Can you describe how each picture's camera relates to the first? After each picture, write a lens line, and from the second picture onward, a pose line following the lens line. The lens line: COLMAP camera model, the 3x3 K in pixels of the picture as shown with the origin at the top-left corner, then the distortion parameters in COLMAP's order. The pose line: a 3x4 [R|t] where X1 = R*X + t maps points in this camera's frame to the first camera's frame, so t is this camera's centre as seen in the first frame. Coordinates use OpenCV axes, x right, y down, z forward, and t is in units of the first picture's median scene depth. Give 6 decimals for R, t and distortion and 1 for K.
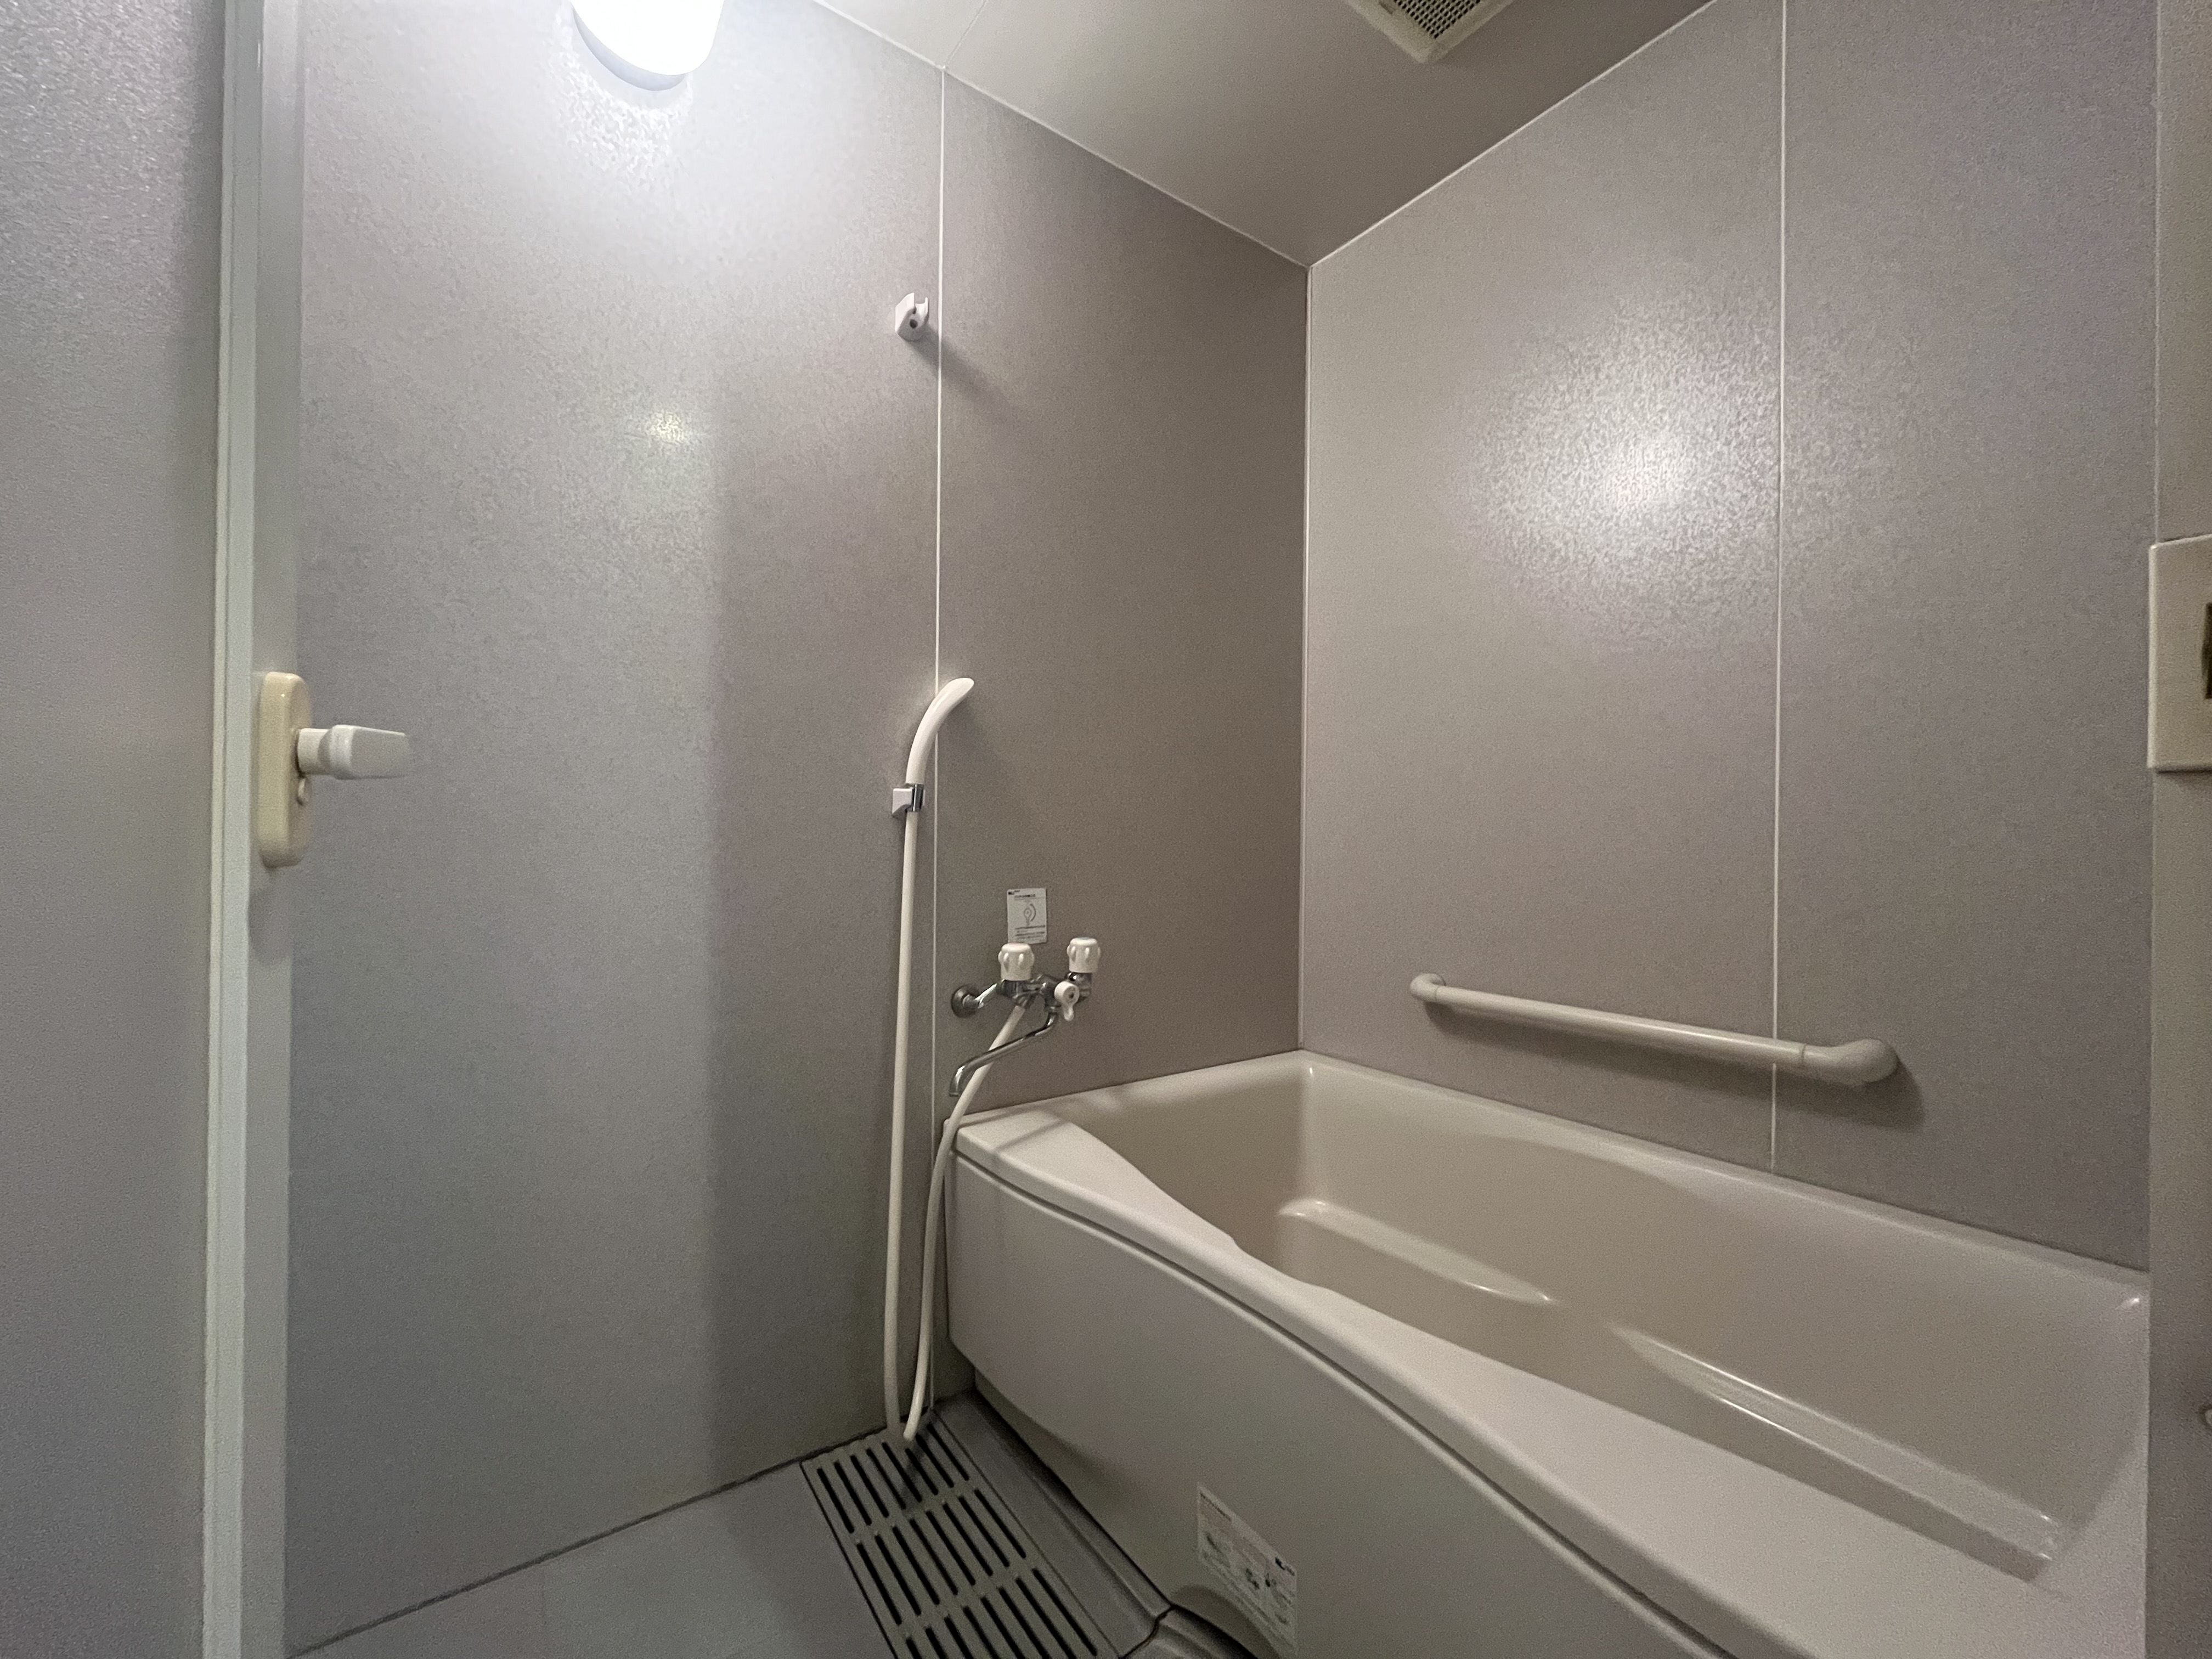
lens RADIAL K [[897.1, 0, 1105.5], [0, 897.1, 832.9], [0, 0, 1]] dist [-0.006940, -0.000524]
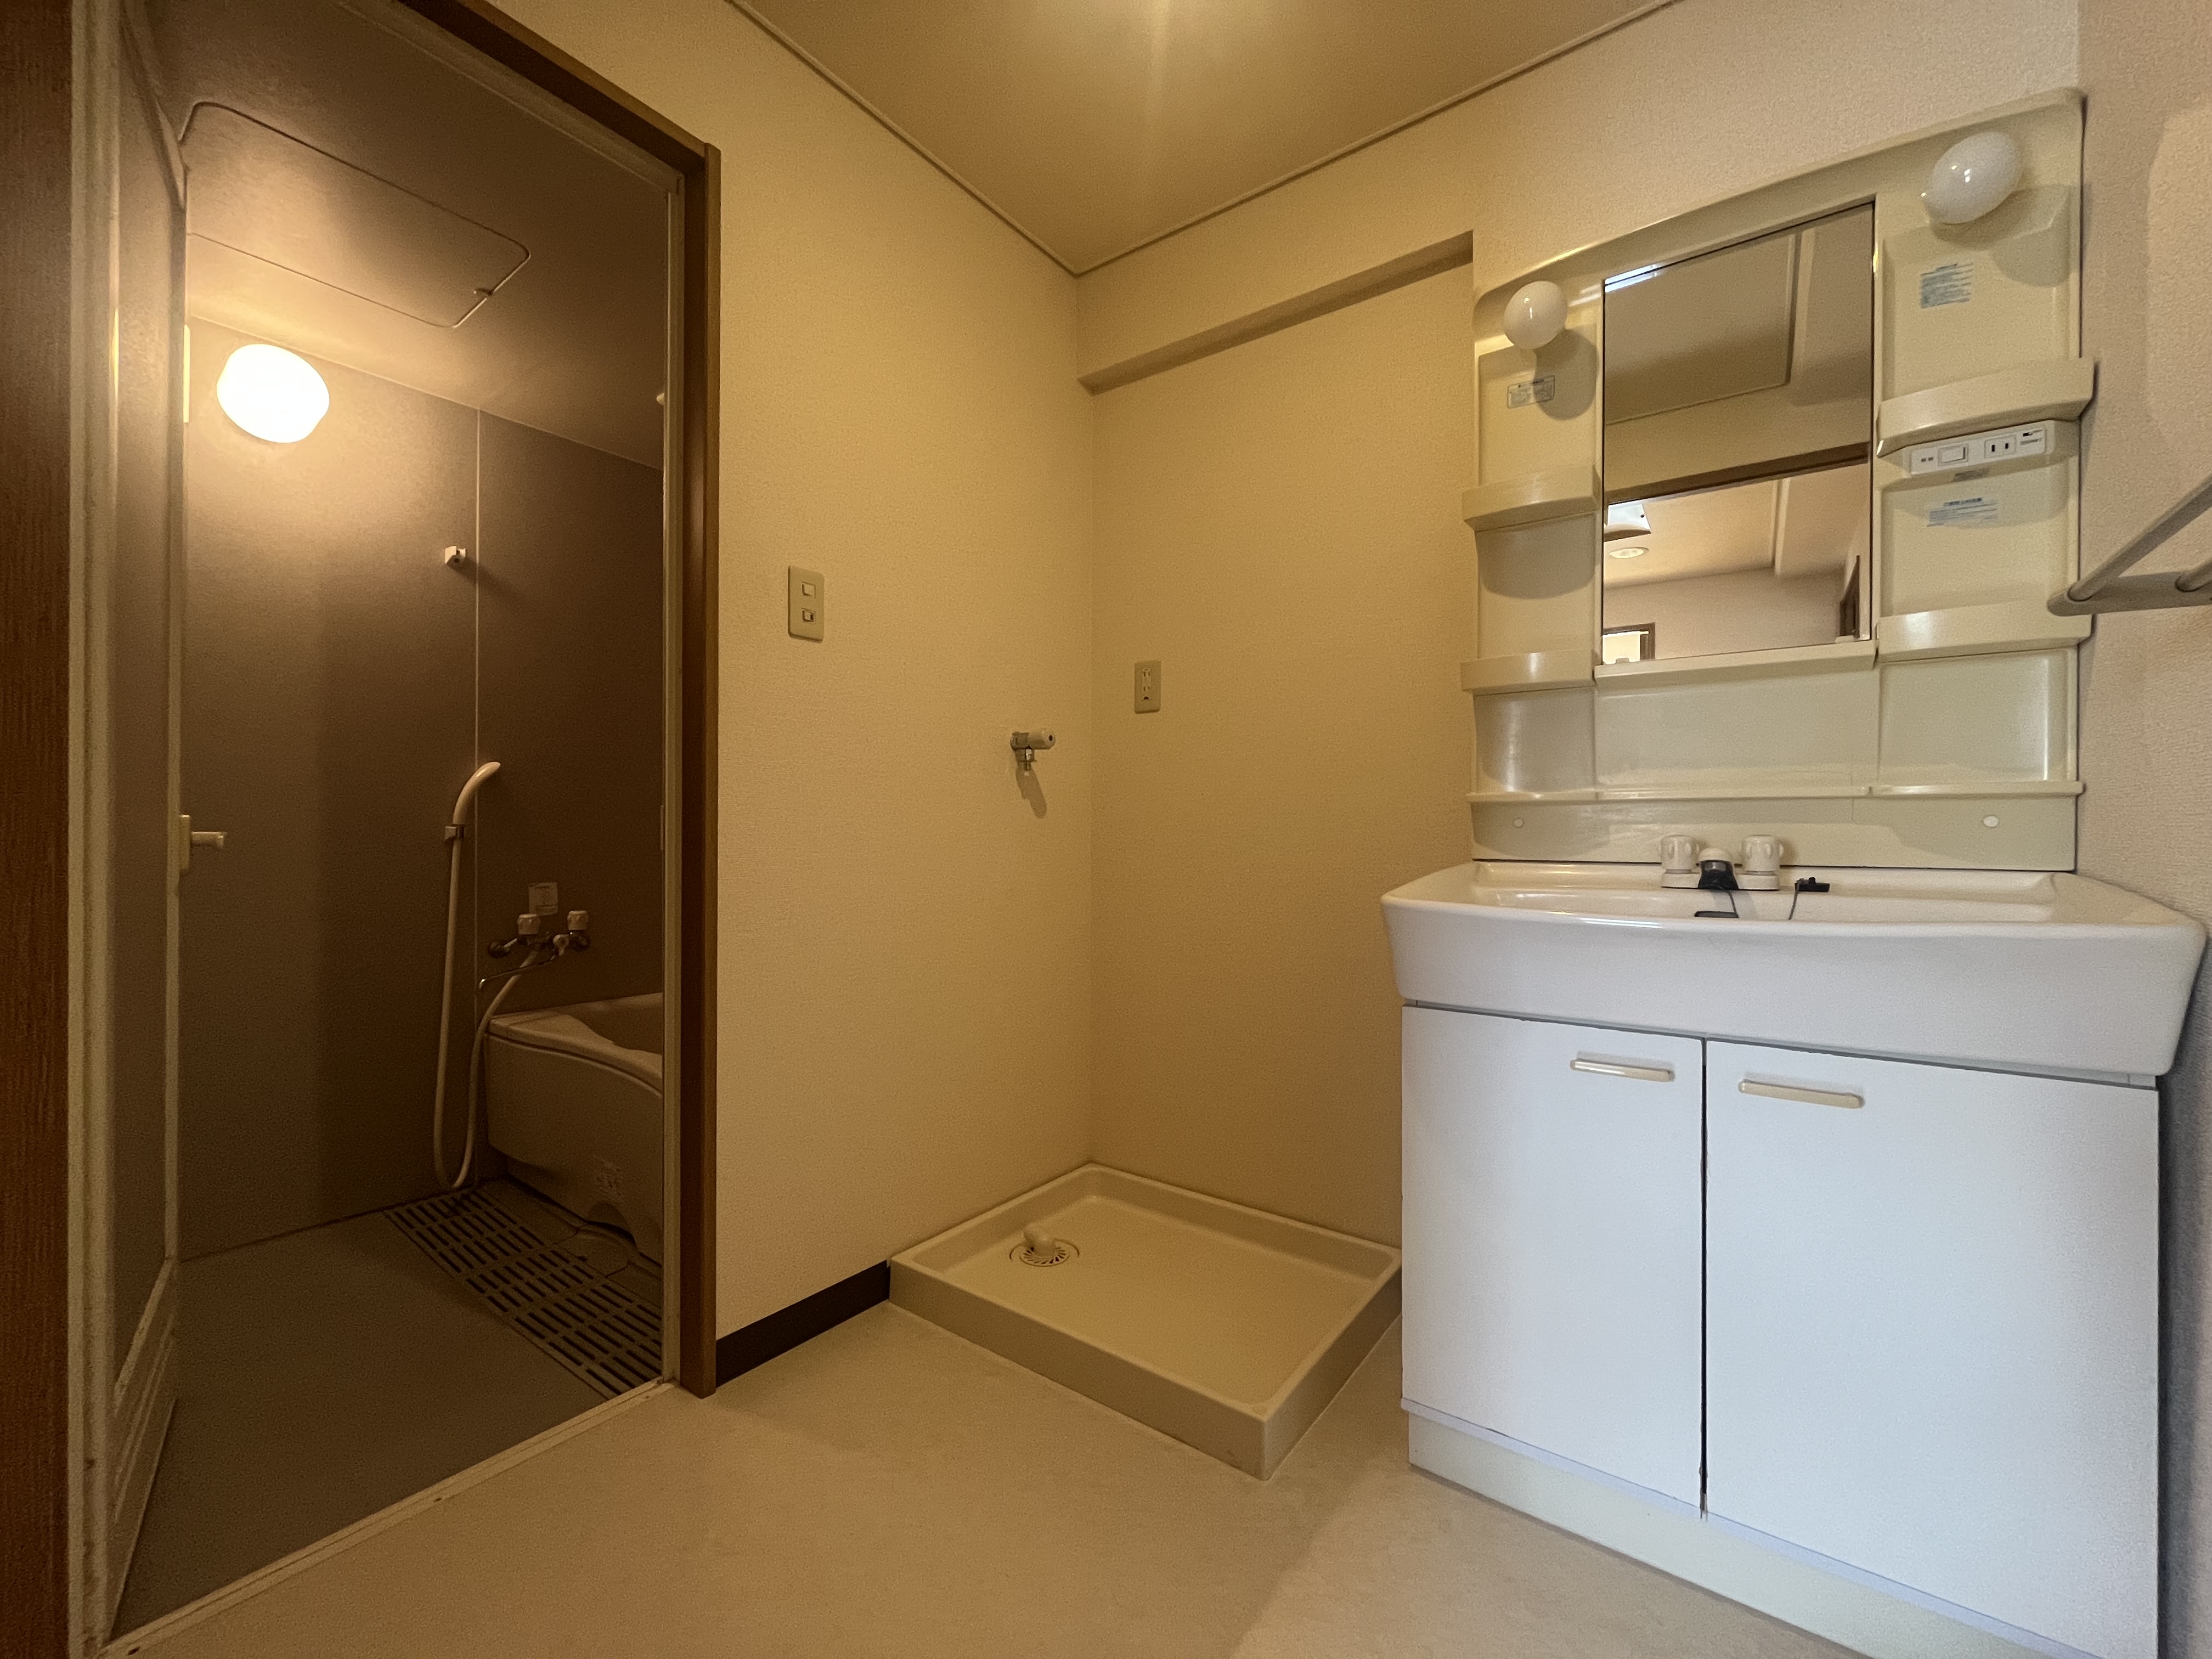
lens RADIAL K [[897.1, 0, 1104.5], [0, 897.1, 836.2], [0, 0, 1]] dist [-0.006940, -0.000524]
pose [[0.951880, -0.002138, 0.306462, 0.441097], [-0.000426, 0.999965, 0.008299, -0.044221], [-0.306469, -0.008030, 0.951847, -1.023604]]
